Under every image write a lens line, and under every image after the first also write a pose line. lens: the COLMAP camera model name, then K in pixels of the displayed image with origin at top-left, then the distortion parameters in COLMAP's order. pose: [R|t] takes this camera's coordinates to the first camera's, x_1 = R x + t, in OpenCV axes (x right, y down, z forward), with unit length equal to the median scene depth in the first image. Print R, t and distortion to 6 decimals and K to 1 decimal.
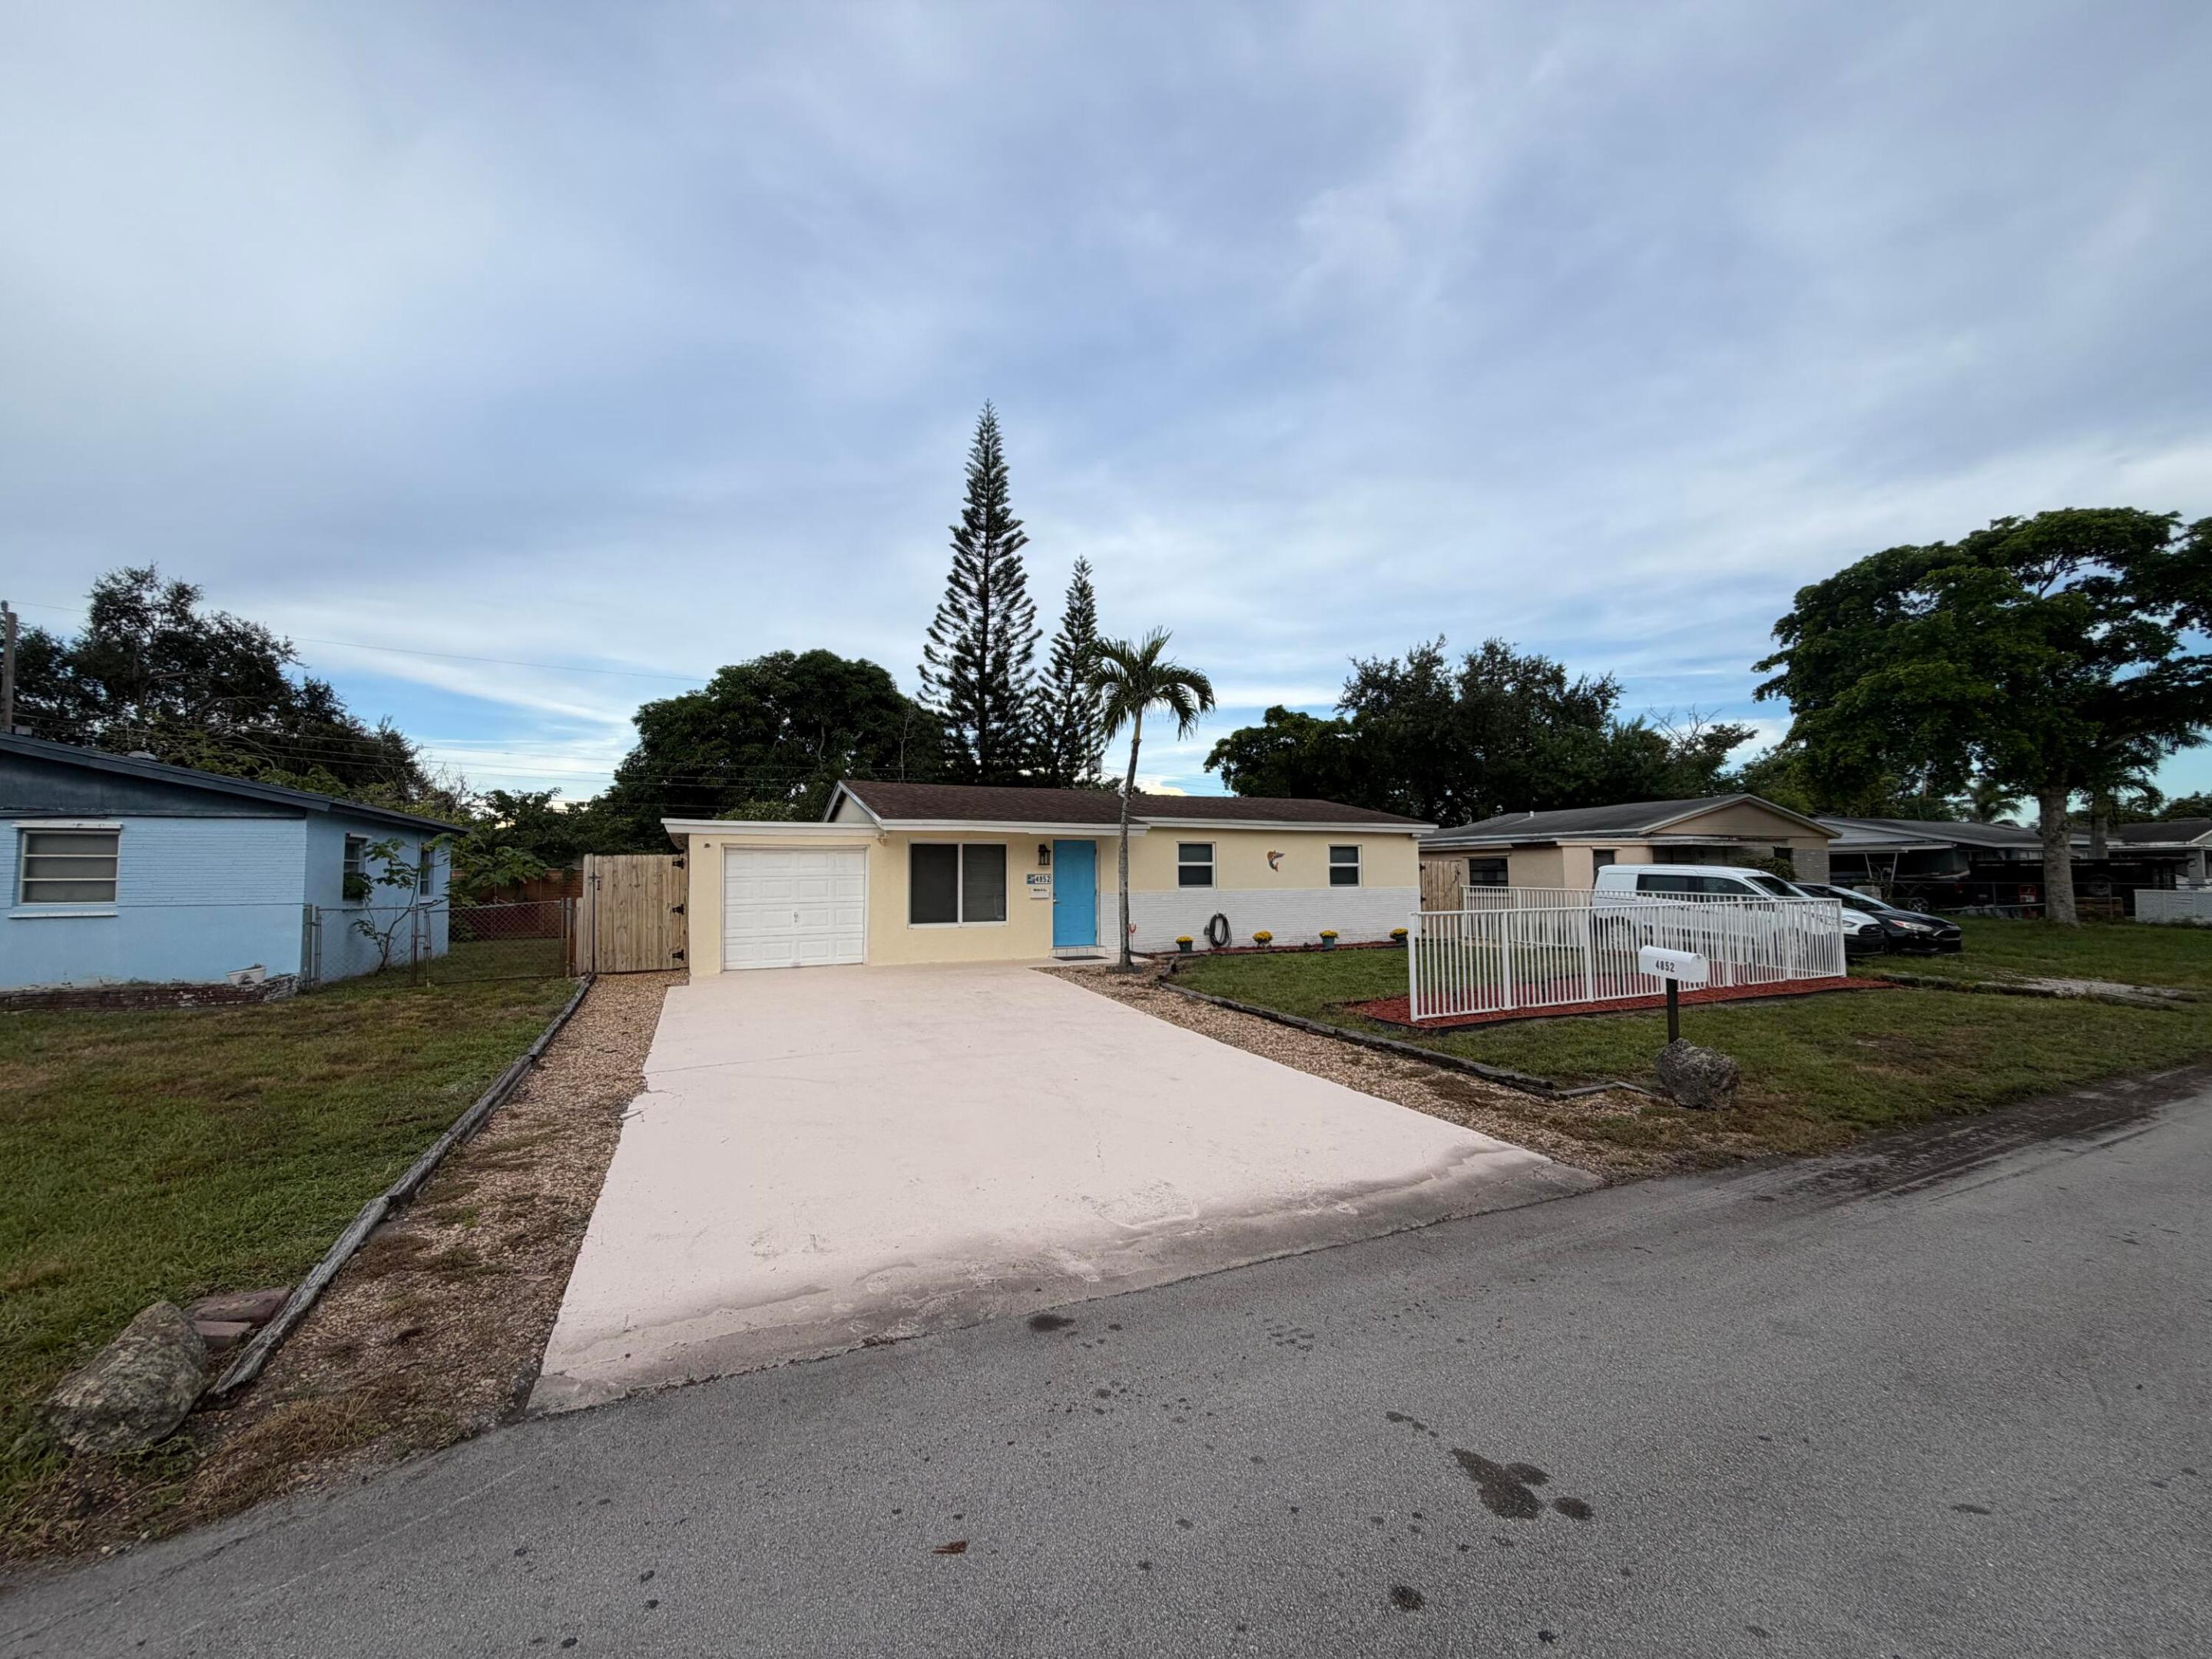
lens RADIAL K [[886.1, 0, 1109.4], [0, 886.1, 831.3], [0, 0, 1]] dist [-0.000175, -0.000036]
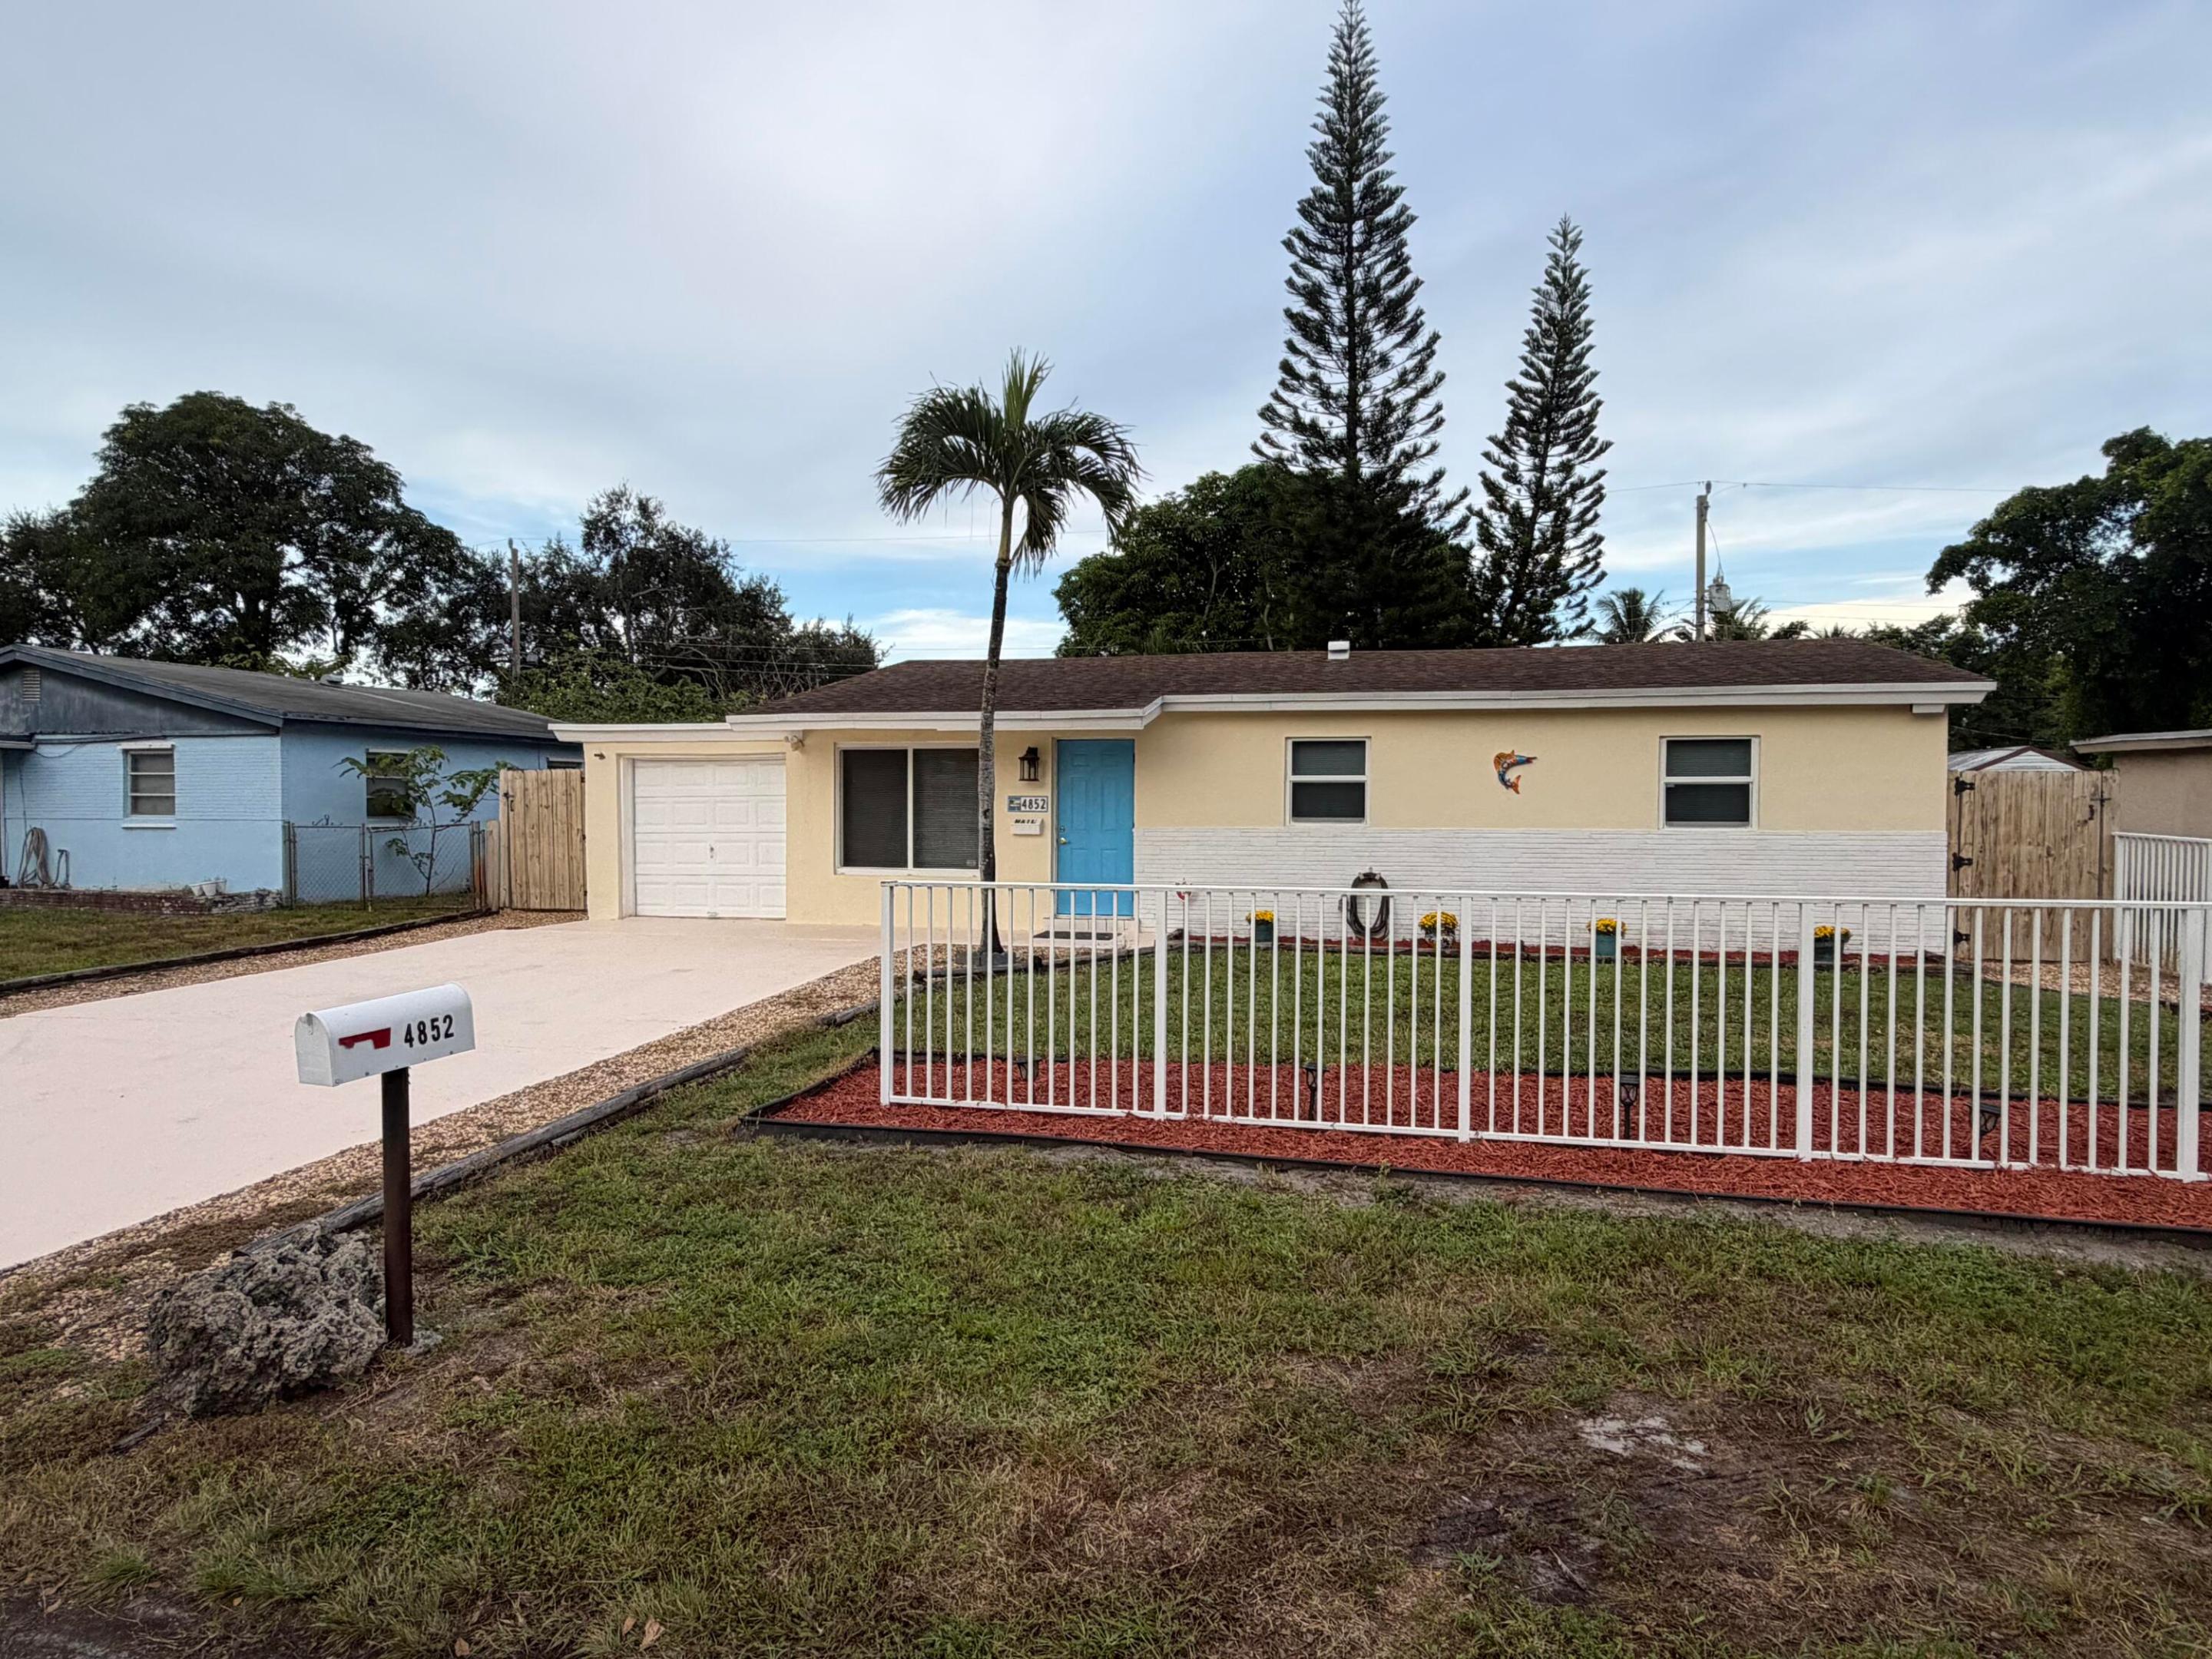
lens RADIAL K [[1308.6, 0, 1100.5], [0, 1308.6, 824.8], [0, 0, 1]] dist [-0.002756, -0.001170]
pose [[0.769465, 0.020389, -0.638363, 0.549100], [0.025071, 0.997756, 0.062088, 0.013705], [0.638196, -0.063779, 0.767227, 0.340610]]
